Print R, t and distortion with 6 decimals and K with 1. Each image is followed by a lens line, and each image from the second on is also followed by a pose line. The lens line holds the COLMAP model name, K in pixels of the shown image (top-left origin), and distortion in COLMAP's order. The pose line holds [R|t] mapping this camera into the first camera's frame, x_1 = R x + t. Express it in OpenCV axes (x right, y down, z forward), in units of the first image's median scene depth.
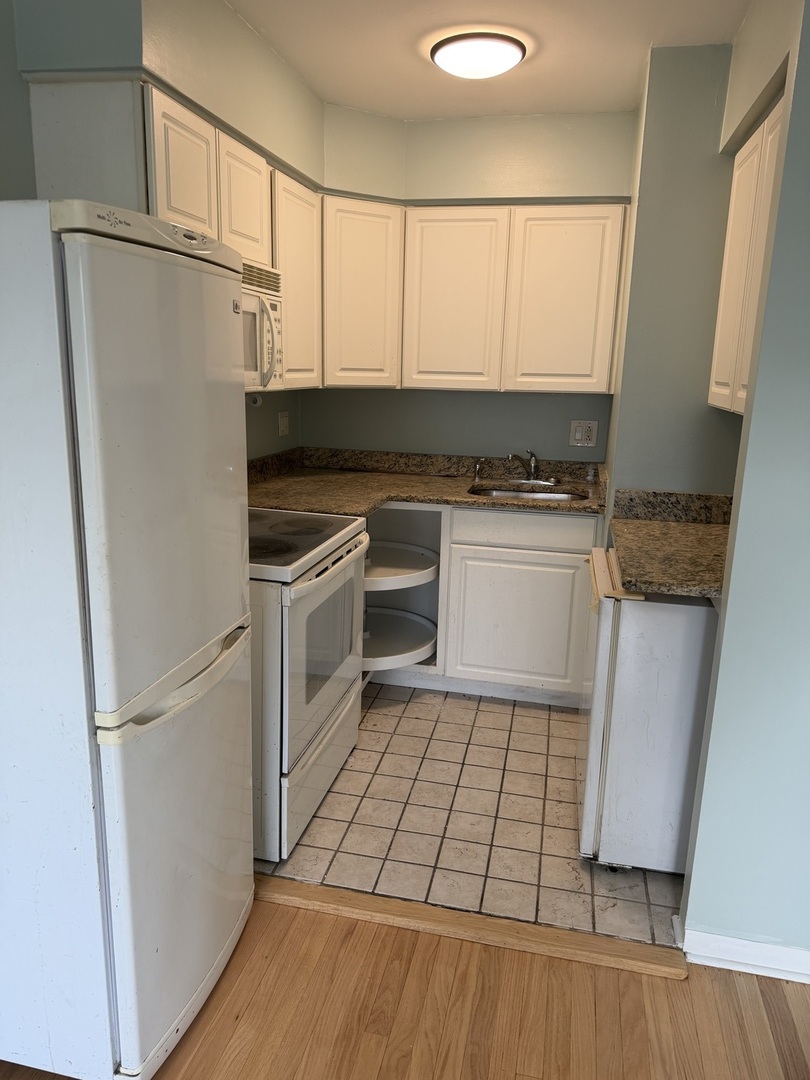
lens RADIAL K [[754.3, 0, 405.0], [0, 754.3, 540.0], [0, 0, 1]] dist [0.095742, -0.121101]
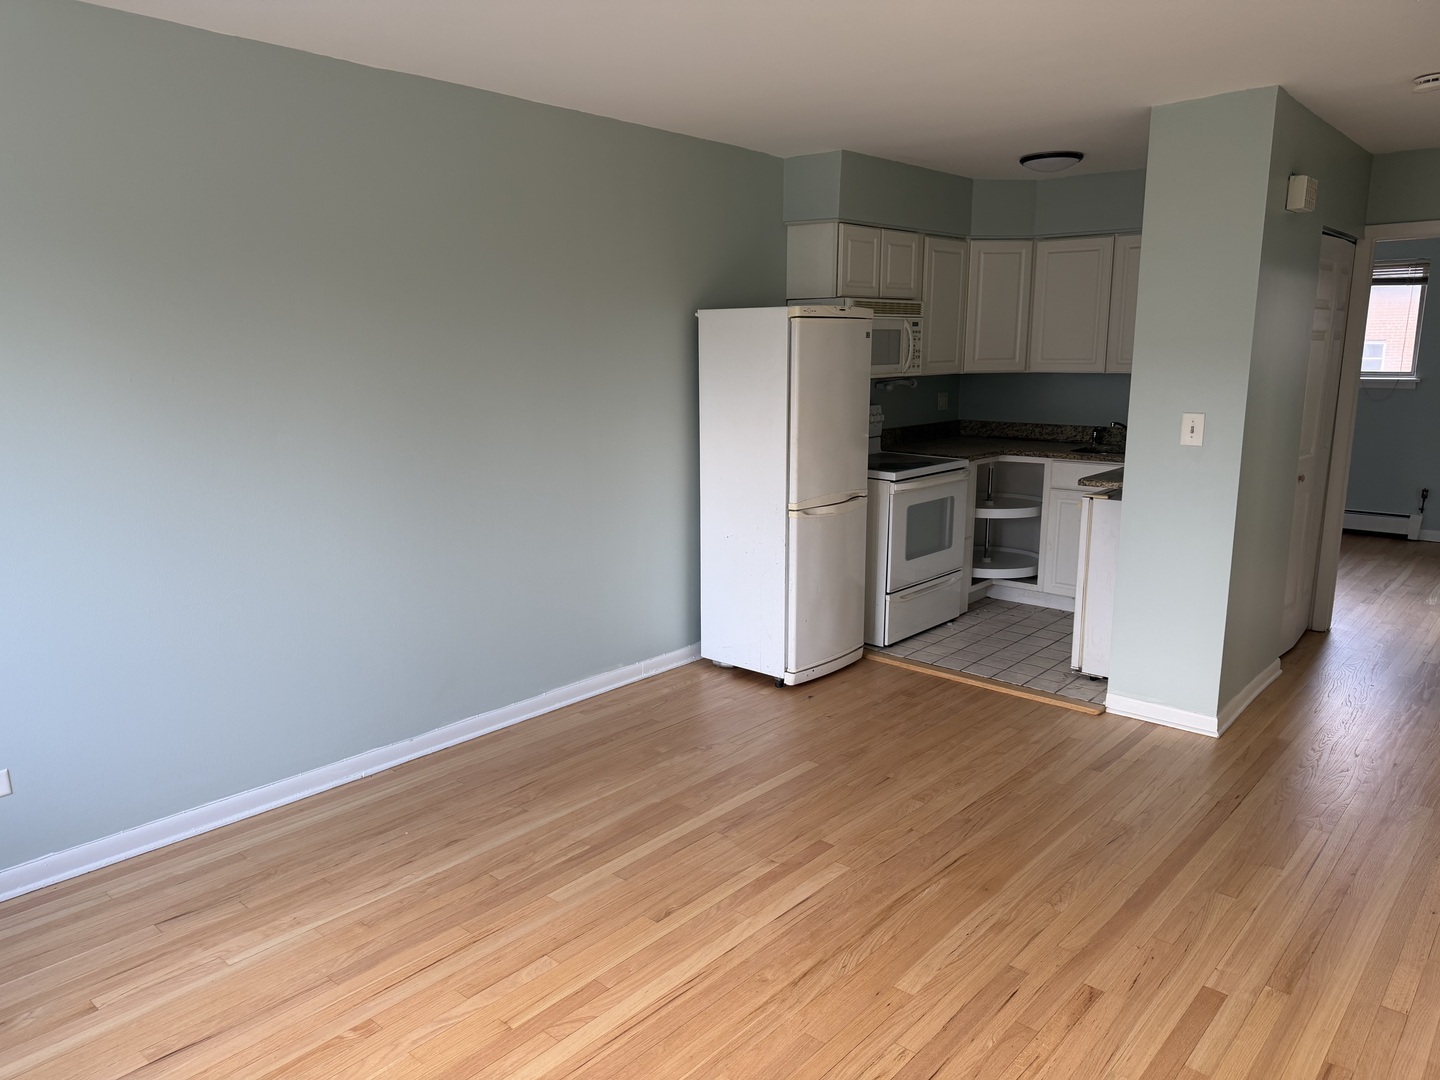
lens RADIAL K [[1005.7, 0, 720.0], [0, 1005.7, 540.0], [0, 0, 1]] dist [0.095742, -0.121101]
pose [[0.878032, 0.061364, -0.474652, 0.569902], [-0.081322, 0.996454, -0.021609, 0.255912], [0.471643, 0.057573, 0.879908, -1.175009]]
